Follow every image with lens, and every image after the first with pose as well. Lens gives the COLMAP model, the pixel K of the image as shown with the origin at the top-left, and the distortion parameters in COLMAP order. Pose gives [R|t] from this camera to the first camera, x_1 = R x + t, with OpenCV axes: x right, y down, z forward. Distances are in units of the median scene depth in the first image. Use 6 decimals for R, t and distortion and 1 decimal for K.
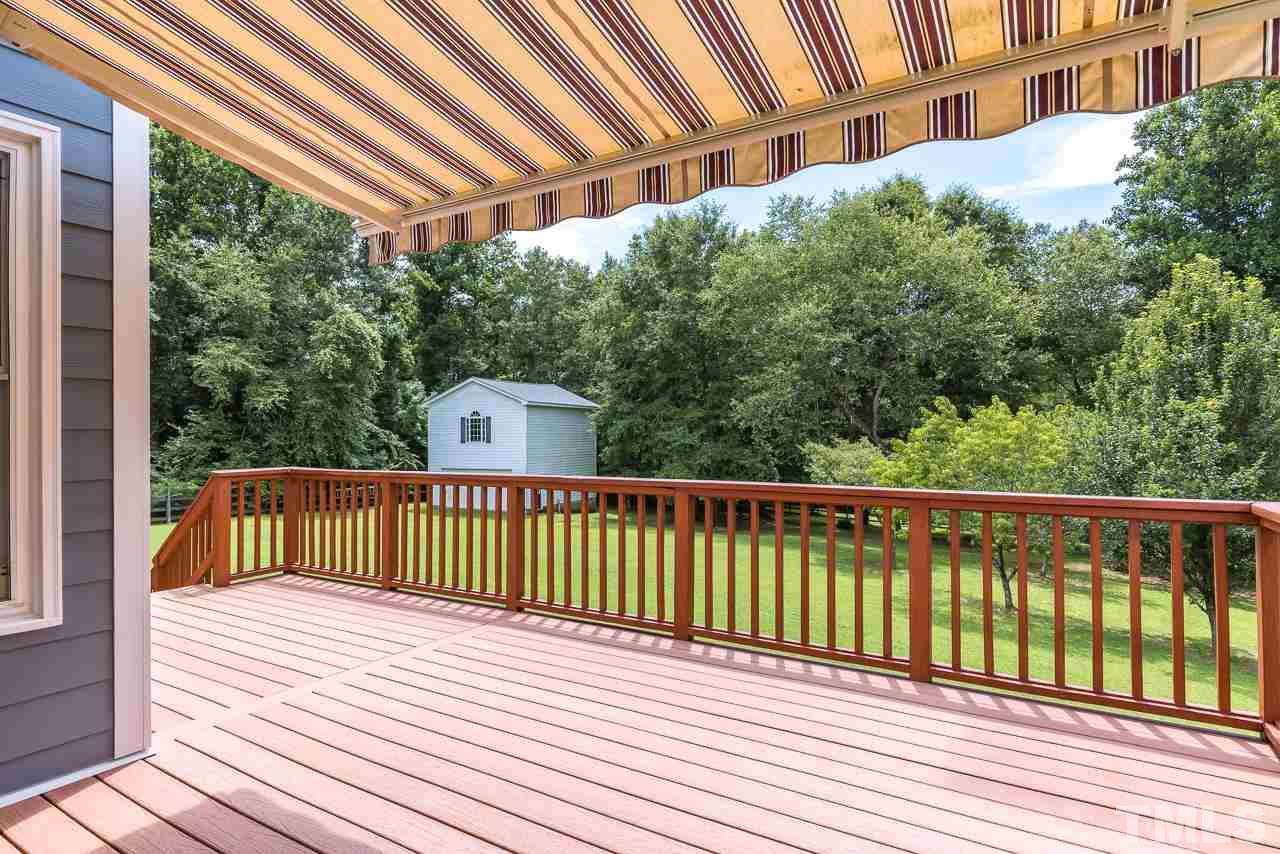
lens RADIAL K [[715.5, 0, 640.0], [0, 715.5, 427.0], [0, 0, 1]] dist [0.003098, -0.000341]
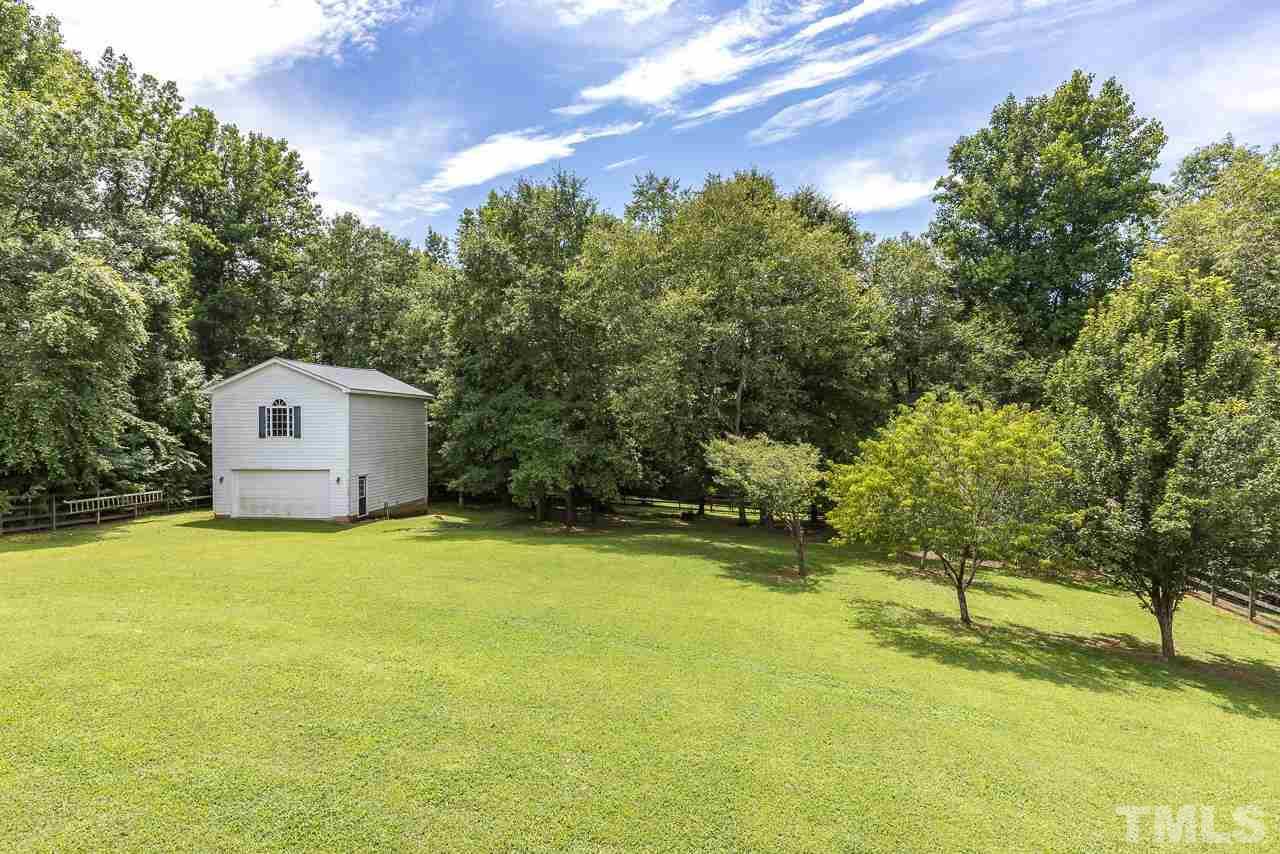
lens RADIAL K [[652.1, 0, 640.0], [0, 652.1, 427.0], [0, 0, 1]] dist [-0.002416, 0.001205]
pose [[0.949428, -0.000863, 0.313984, -0.075666], [-0.004911, 0.999833, 0.017600, -0.005863], [-0.313946, -0.018252, 0.949265, 0.167067]]
